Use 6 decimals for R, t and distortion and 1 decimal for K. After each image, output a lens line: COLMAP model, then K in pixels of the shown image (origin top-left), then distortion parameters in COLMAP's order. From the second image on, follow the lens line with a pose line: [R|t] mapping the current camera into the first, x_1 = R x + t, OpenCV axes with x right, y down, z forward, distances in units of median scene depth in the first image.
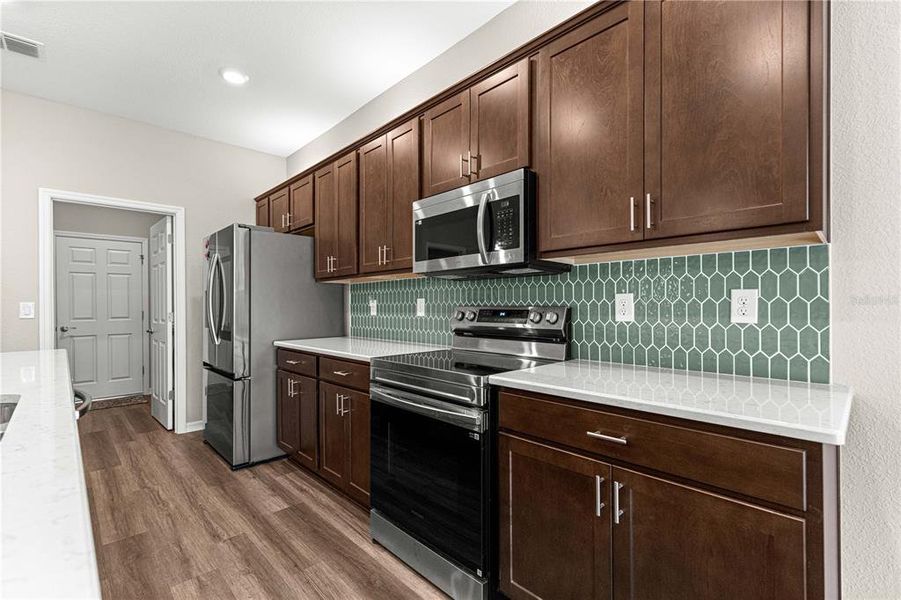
lens RADIAL K [[404.3, 0, 453.9], [0, 404.3, 305.7], [0, 0, 1]] dist [0.008475, -0.000717]
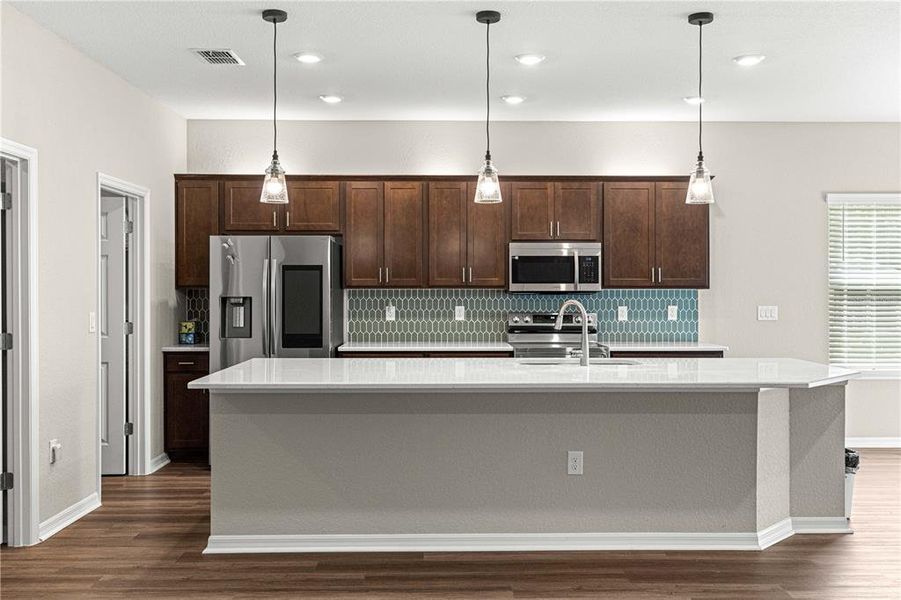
lens RADIAL K [[860.0, 0, 454.6], [0, 860.0, 294.4], [0, 0, 1]] dist [0.004516, 0.000000]
pose [[0.680598, 0.003964, 0.732646, -2.956766], [-0.003949, 0.999991, -0.001742, -0.071687], [-0.732646, -0.001707, 0.680608, -1.152340]]
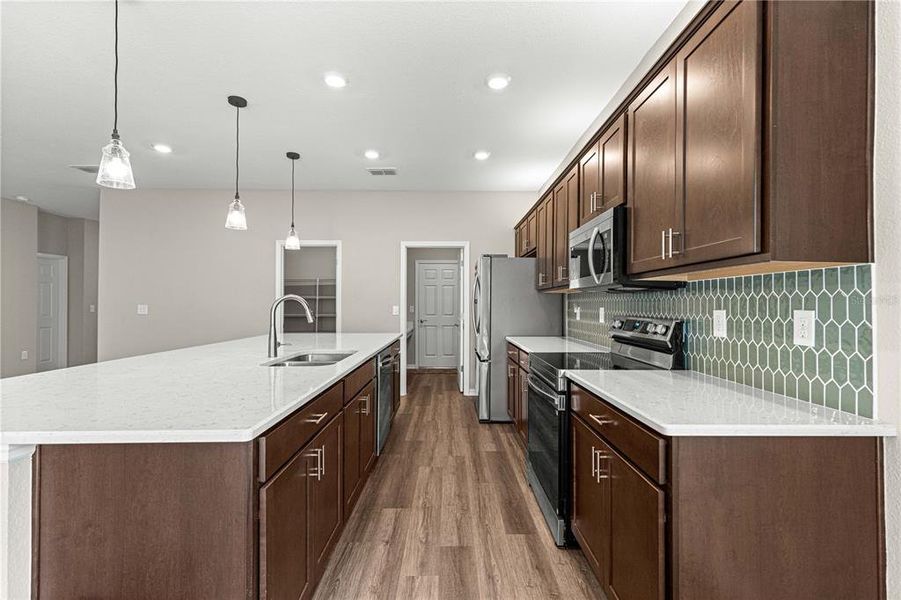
lens RADIAL K [[404.3, 0, 453.6], [0, 404.3, 300.6], [0, 0, 1]] dist [0.008475, -0.000717]
pose [[0.728372, 0.002272, -0.685178, 0.587919], [-0.009355, 0.999934, -0.006630, -0.037711], [0.685118, 0.011239, 0.728346, -0.202455]]
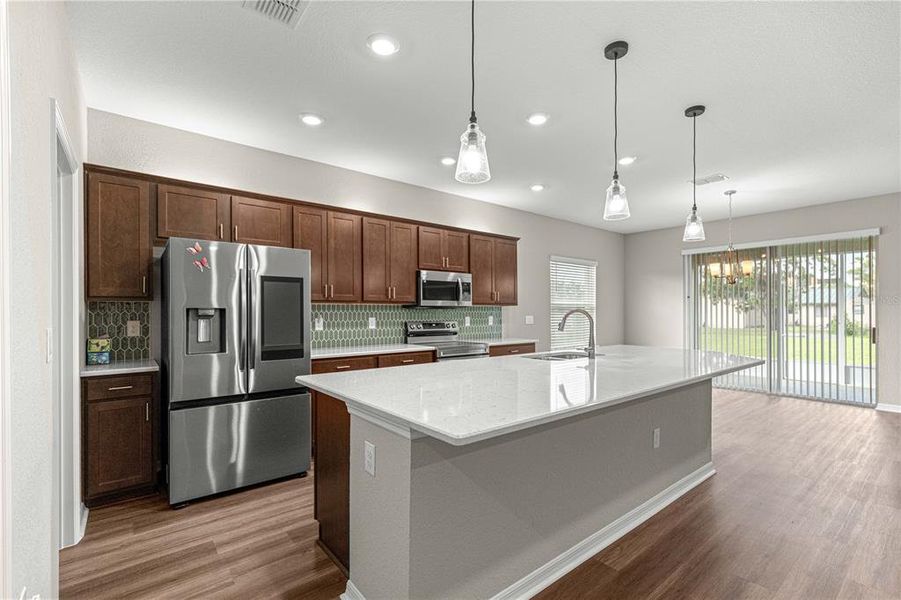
lens RADIAL K [[406.4, 0, 458.2], [0, 406.4, 312.3], [0, 0, 1]] dist [0.002984, 0.000245]
pose [[0.075295, 0.009506, 0.997116, -2.432261], [0.005178, 0.999937, -0.009924, -0.030934], [-0.997148, 0.005910, 0.075241, 0.775937]]
